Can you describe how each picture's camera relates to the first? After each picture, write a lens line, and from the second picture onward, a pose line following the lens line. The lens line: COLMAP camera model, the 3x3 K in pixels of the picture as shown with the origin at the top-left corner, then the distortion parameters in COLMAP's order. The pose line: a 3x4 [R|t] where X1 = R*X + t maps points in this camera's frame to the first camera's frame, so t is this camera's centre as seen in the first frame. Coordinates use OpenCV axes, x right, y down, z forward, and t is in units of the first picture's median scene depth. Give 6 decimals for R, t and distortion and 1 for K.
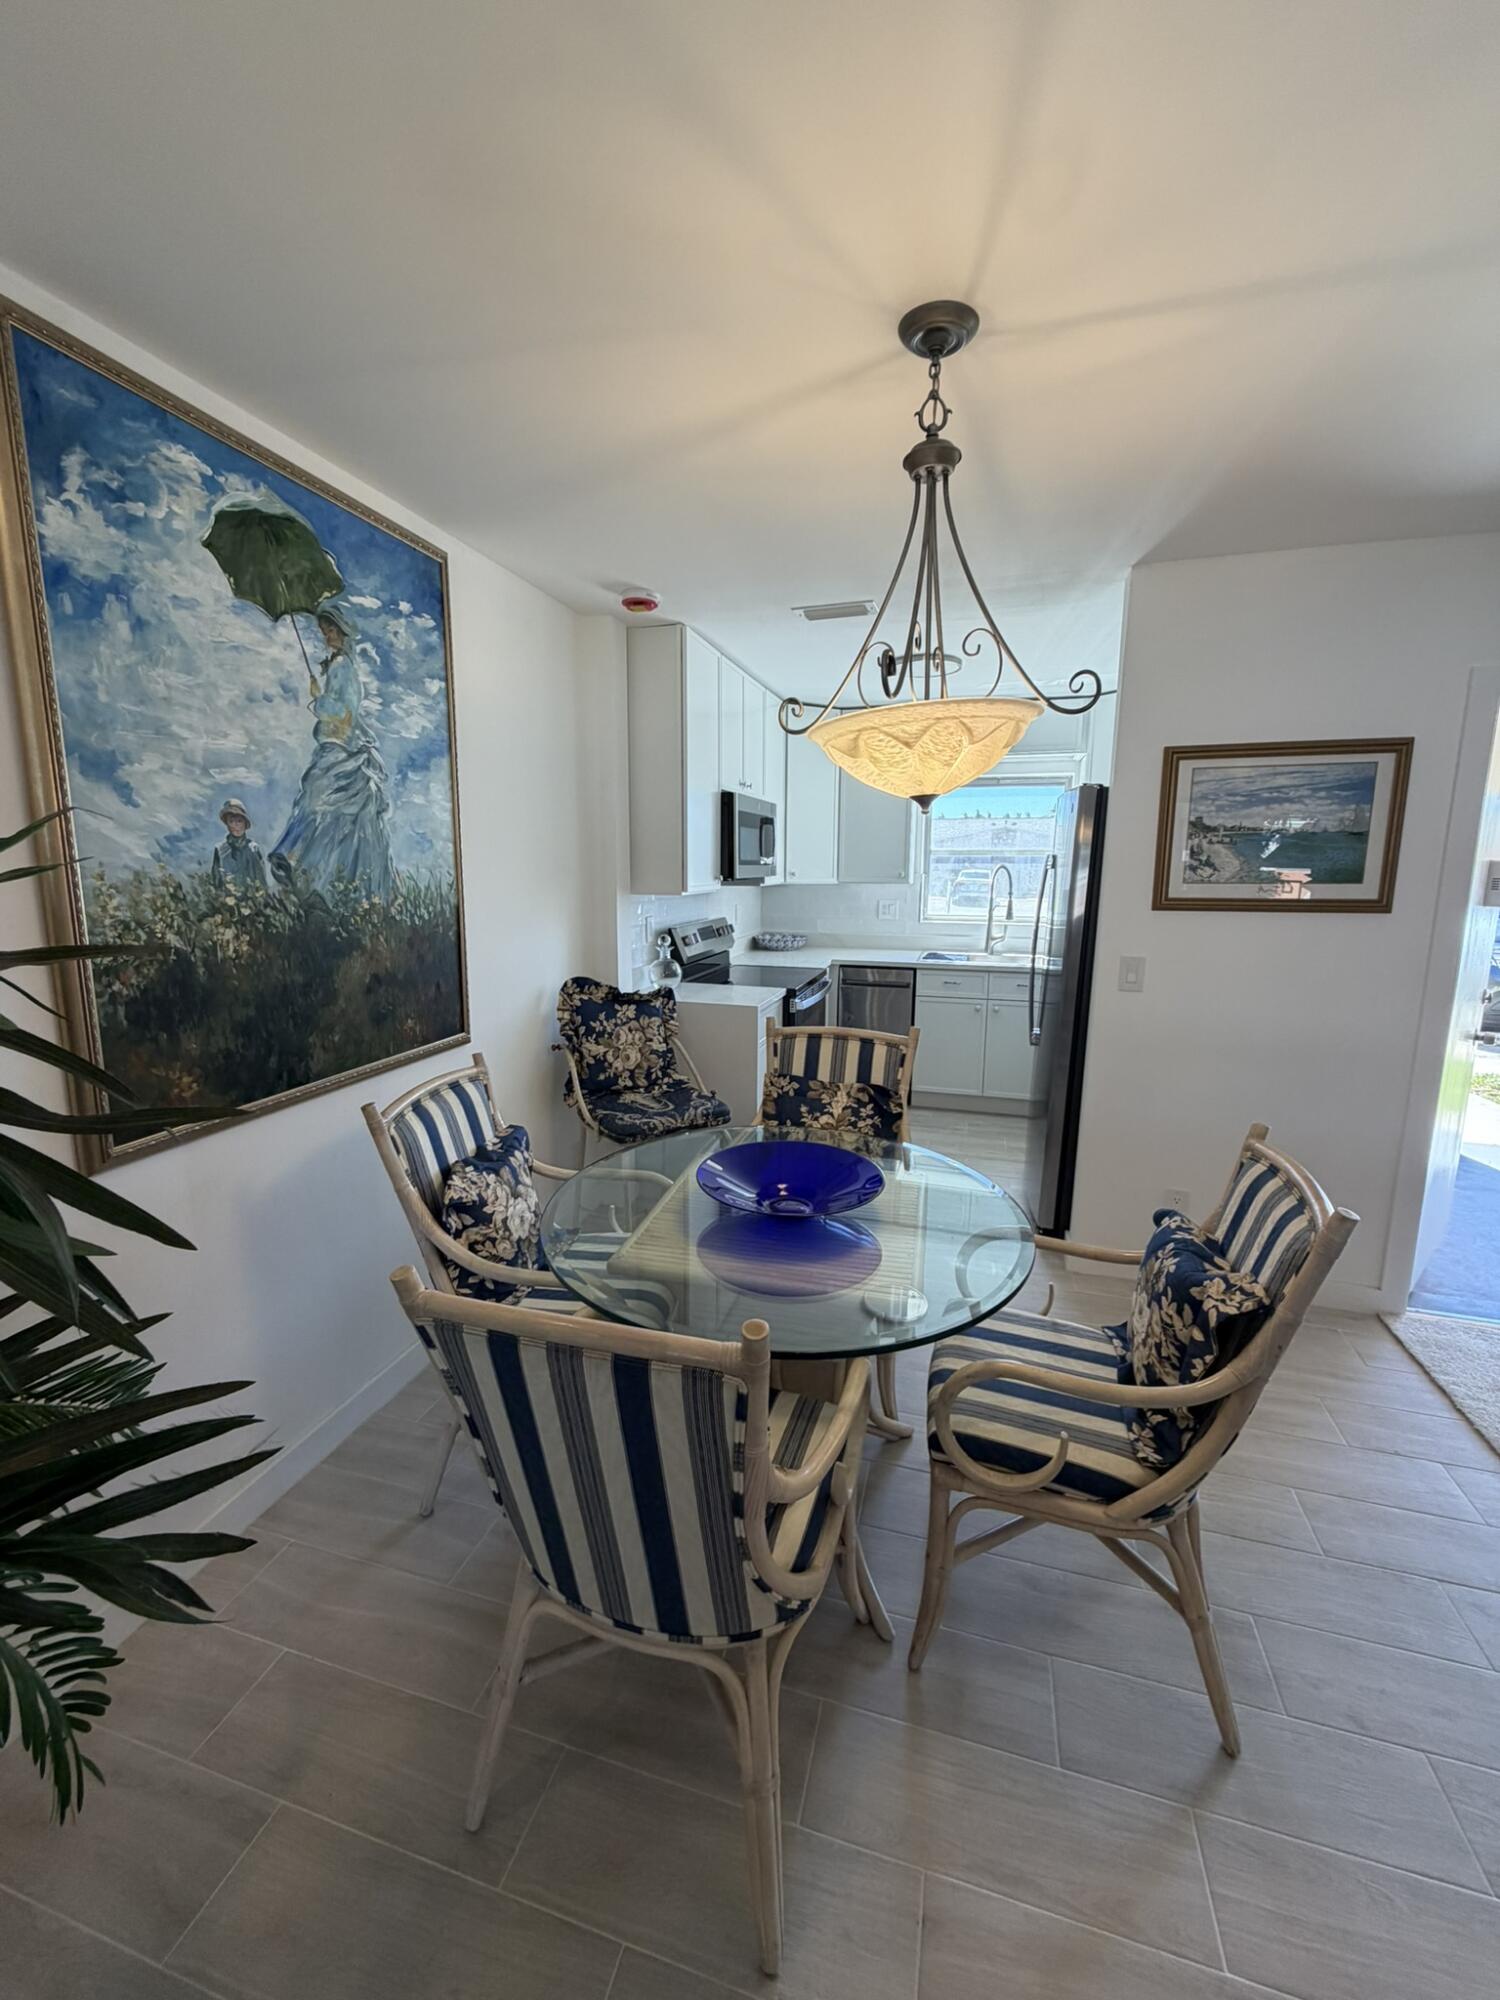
lens RADIAL K [[795.3, 0, 747.9], [0, 795.3, 991.5], [0, 0, 1]] dist [0.000066, 0.000569]
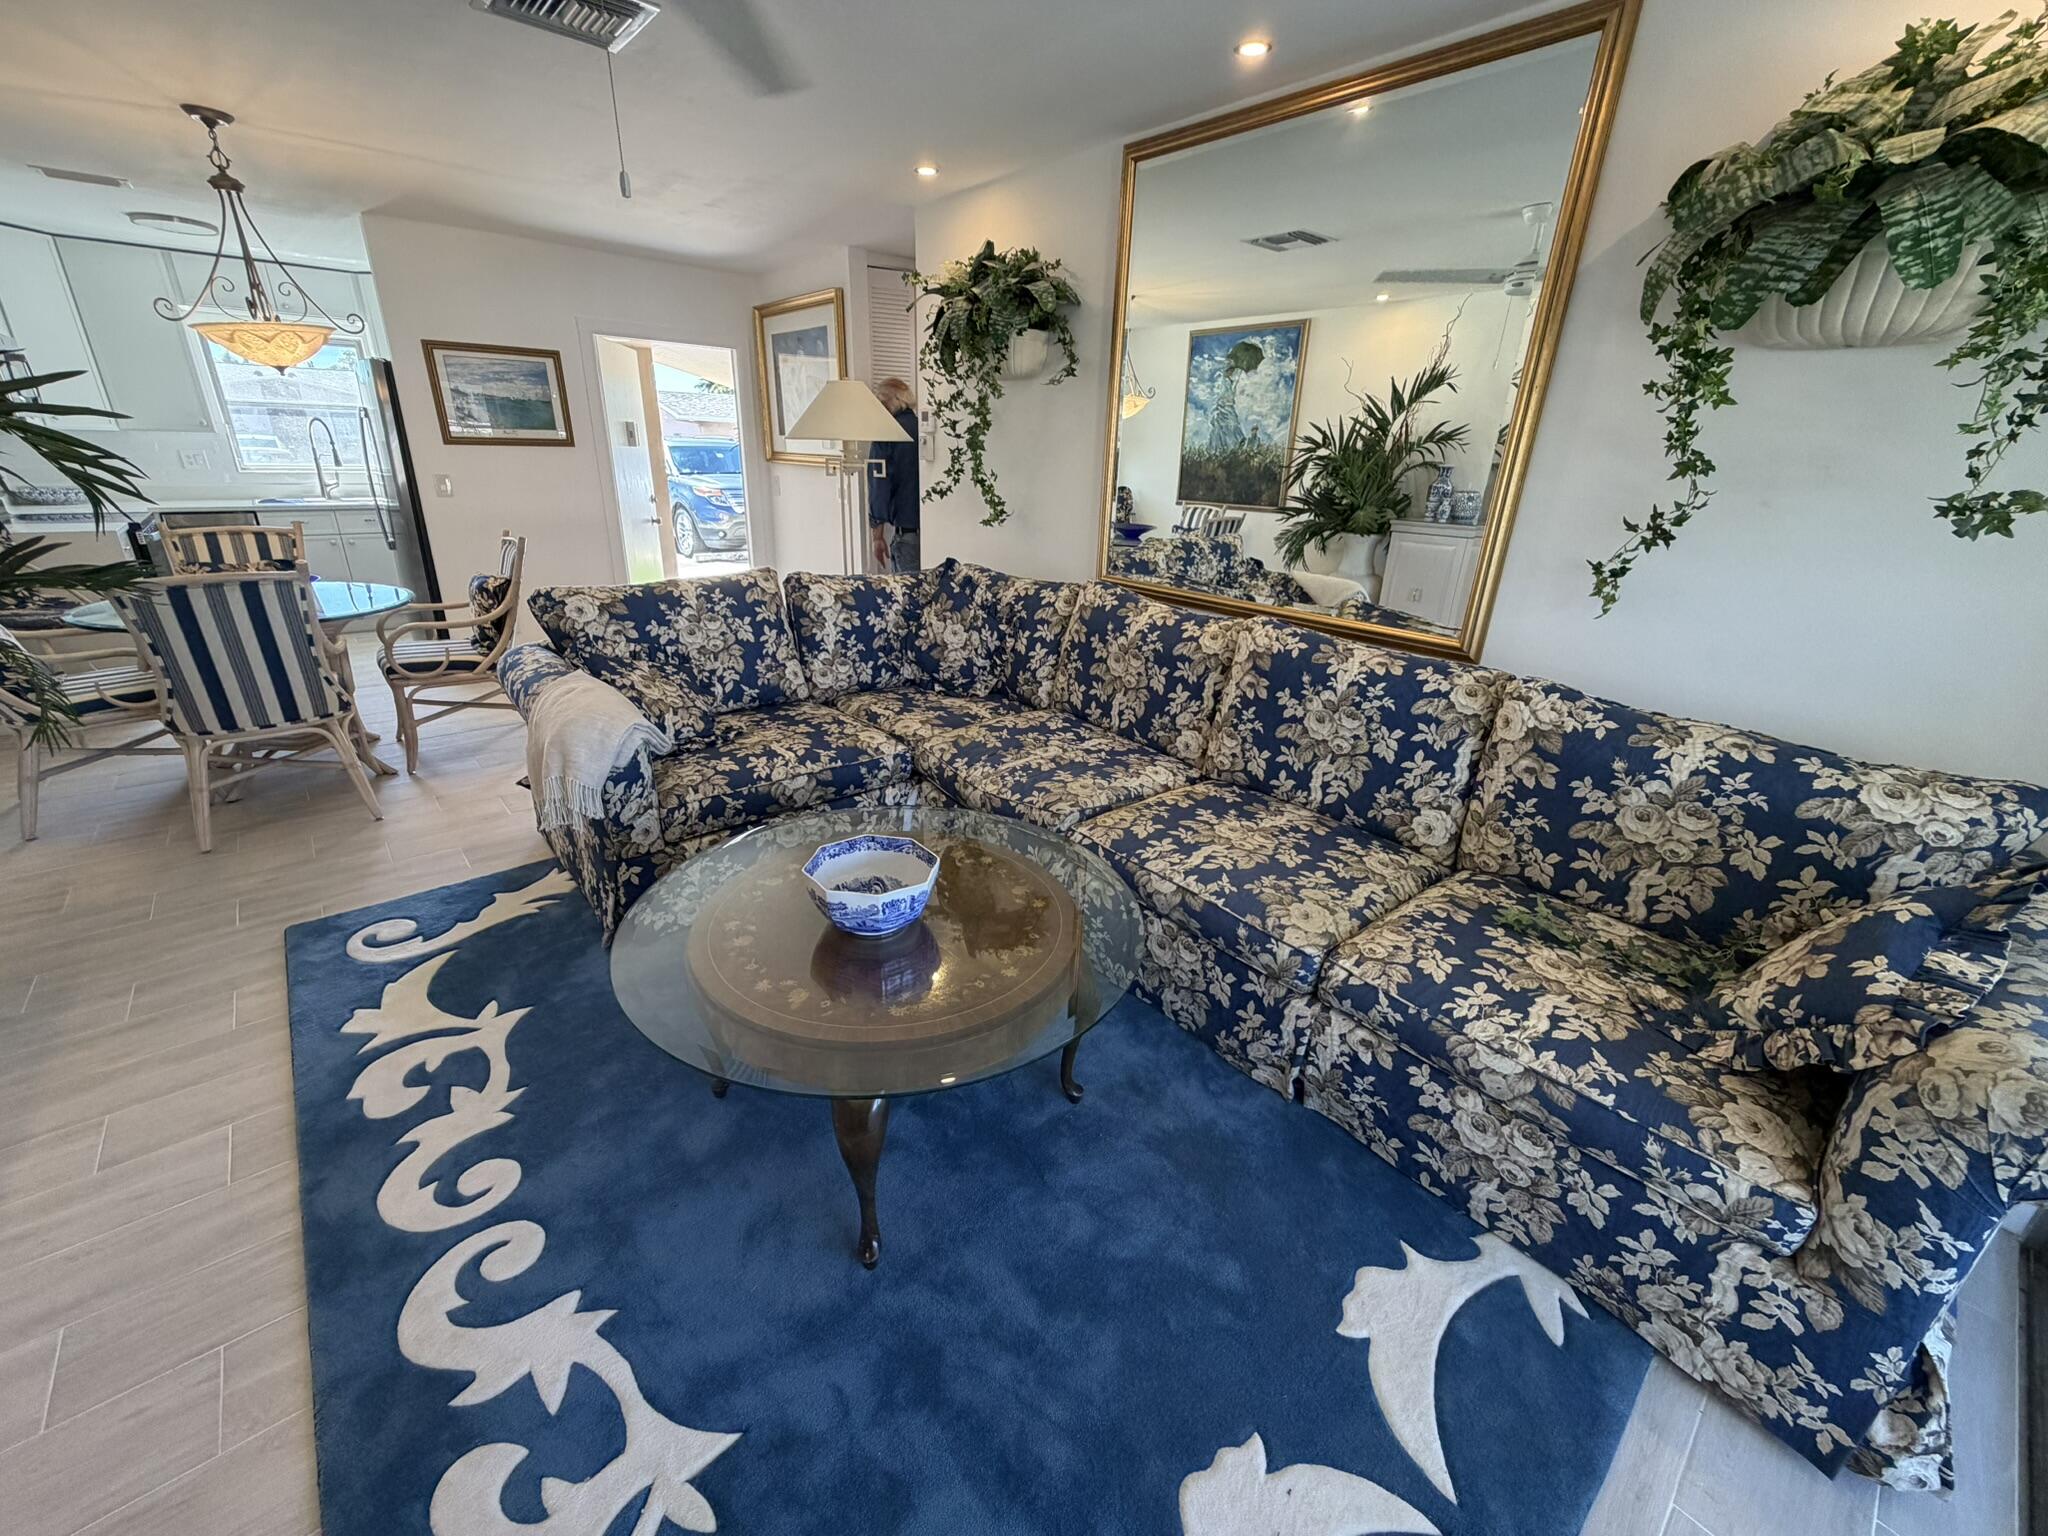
lens RADIAL K [[814.4, 0, 1017.0], [0, 814.4, 768.3], [0, 0, 1]] dist [0.000066, 0.000569]
pose [[0.541774, -0.295014, 0.787050, -0.405836], [0.109947, 0.953208, 0.281613, 0.205486], [-0.833302, -0.066036, 0.548859, -1.032854]]
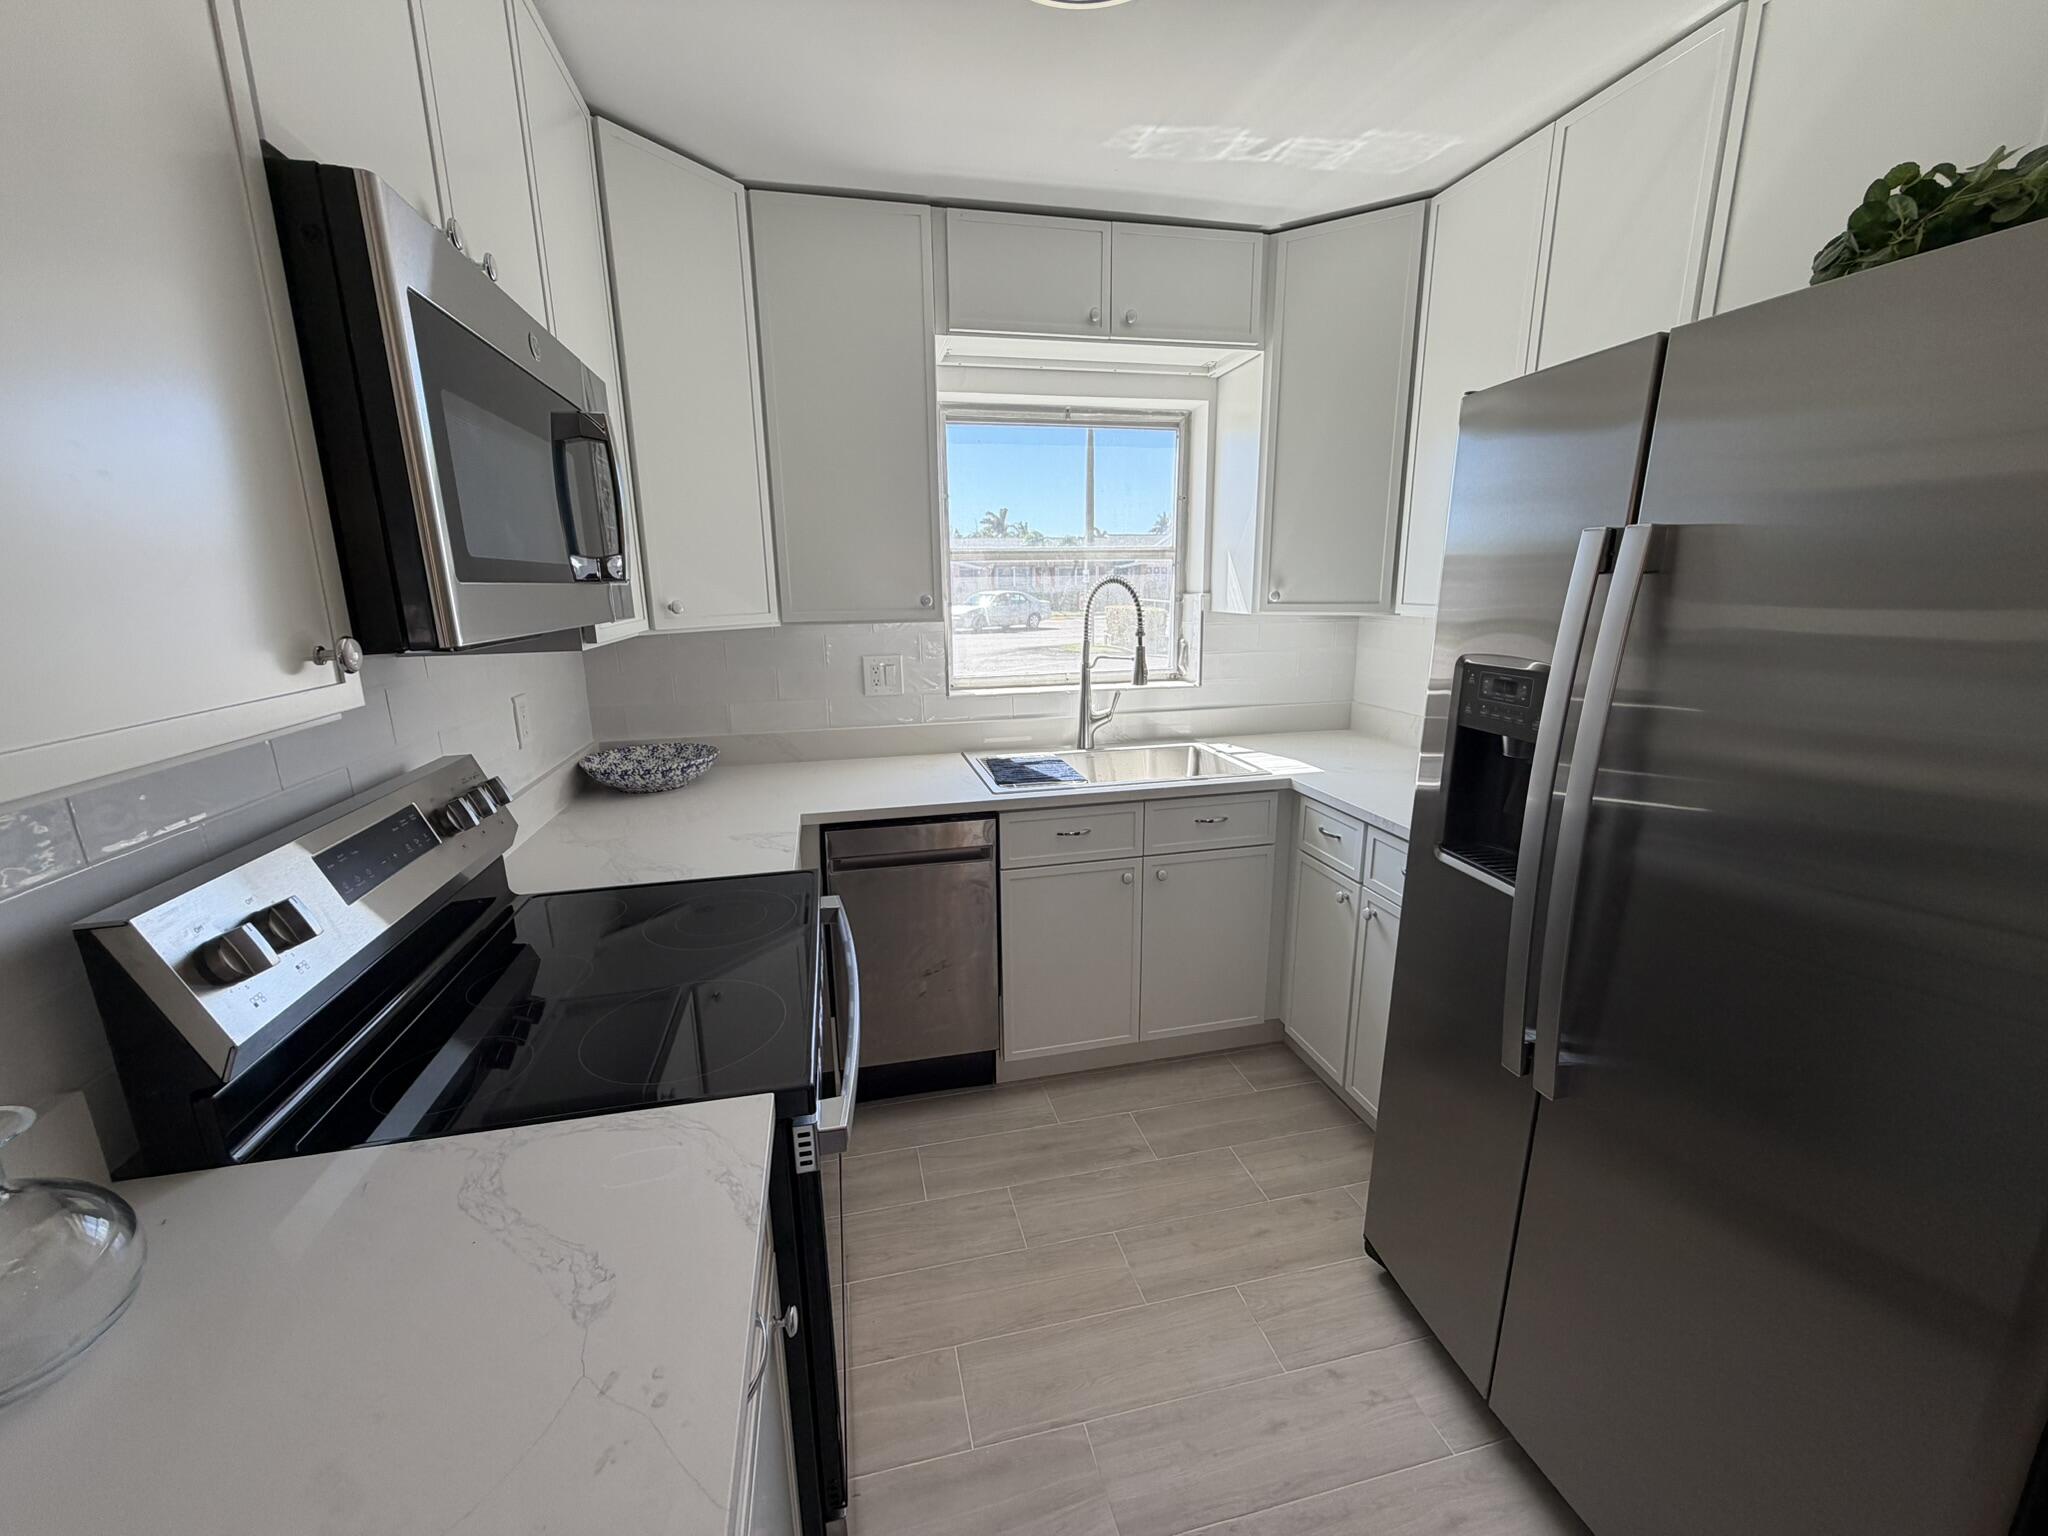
lens RADIAL K [[814.4, 0, 1017.0], [0, 814.4, 768.3], [0, 0, 1]] dist [0.000066, 0.000569]
pose [[0.873124, -0.125564, 0.471050, 0.013826], [0.097269, 0.991702, 0.084054, -0.167327], [-0.477696, -0.027571, 0.878093, 1.094304]]
